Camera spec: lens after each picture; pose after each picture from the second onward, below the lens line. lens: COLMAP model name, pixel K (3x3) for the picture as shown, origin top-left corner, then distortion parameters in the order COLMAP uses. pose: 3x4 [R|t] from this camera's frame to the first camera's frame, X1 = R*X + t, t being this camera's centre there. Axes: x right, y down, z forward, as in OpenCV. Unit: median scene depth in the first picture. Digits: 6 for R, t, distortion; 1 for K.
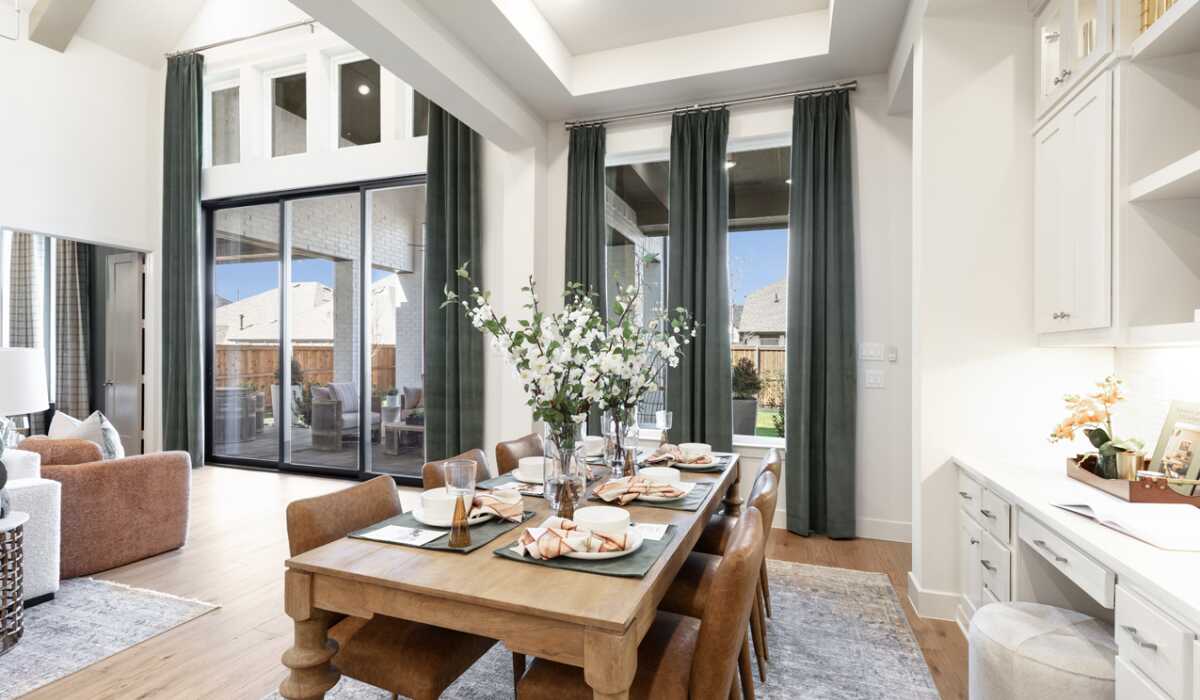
lens RADIAL K [[535.2, 0, 614.8], [0, 535.2, 341.1], [0, 0, 1]] dist [0.006465, 0.000068]
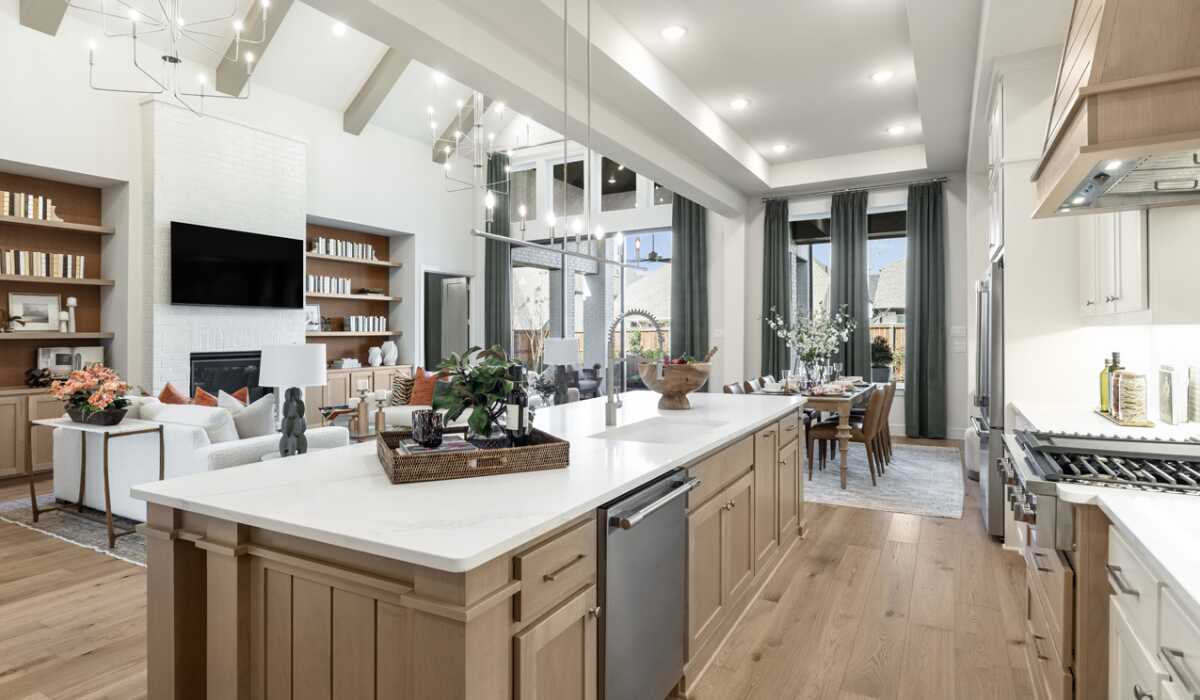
lens RADIAL K [[625.3, 0, 581.6], [0, 625.3, 335.1], [0, 0, 1]] dist [0.001582, -0.000702]
pose [[0.978512, -0.019566, -0.205259, -0.257611], [0.024536, 0.999463, 0.021697, -0.037695], [0.204724, -0.026267, 0.978467, -1.062993]]
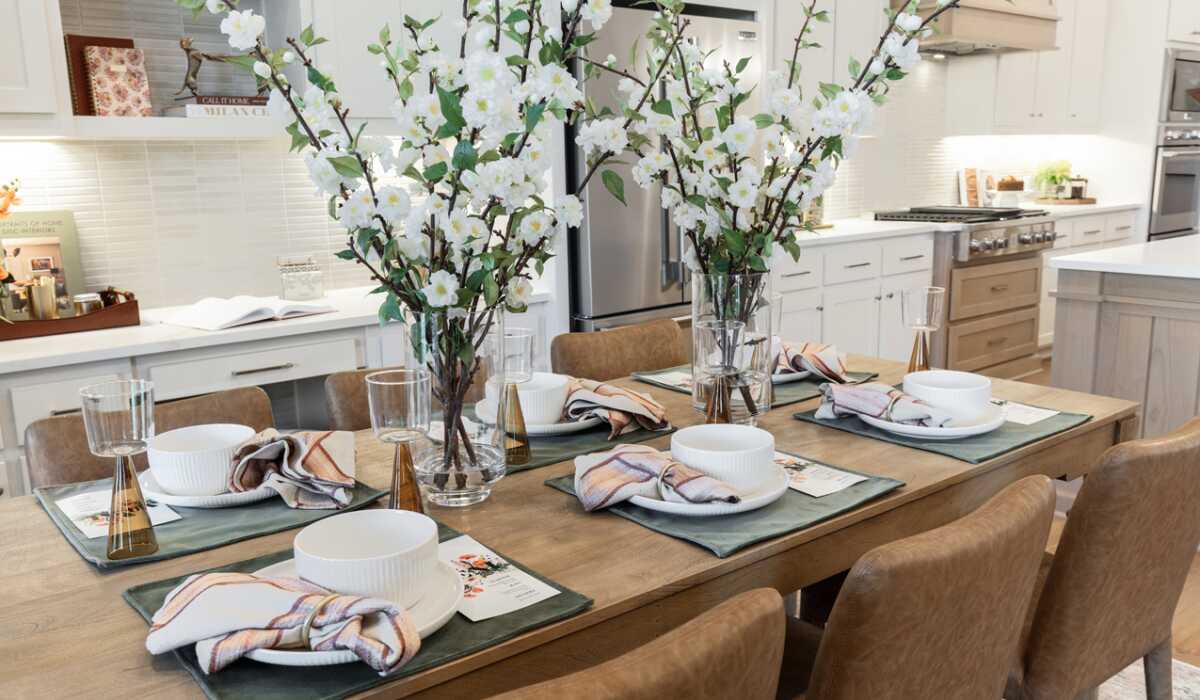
lens RADIAL K [[977.6, 0, 602.9], [0, 977.6, 351.7], [0, 0, 1]] dist [0.007127, -0.001631]
pose [[-0.849108, -0.109488, 0.516747, -0.206522], [-0.011975, 0.982021, 0.188393, 0.012583], [-0.528083, 0.153778, -0.835153, 0.767901]]
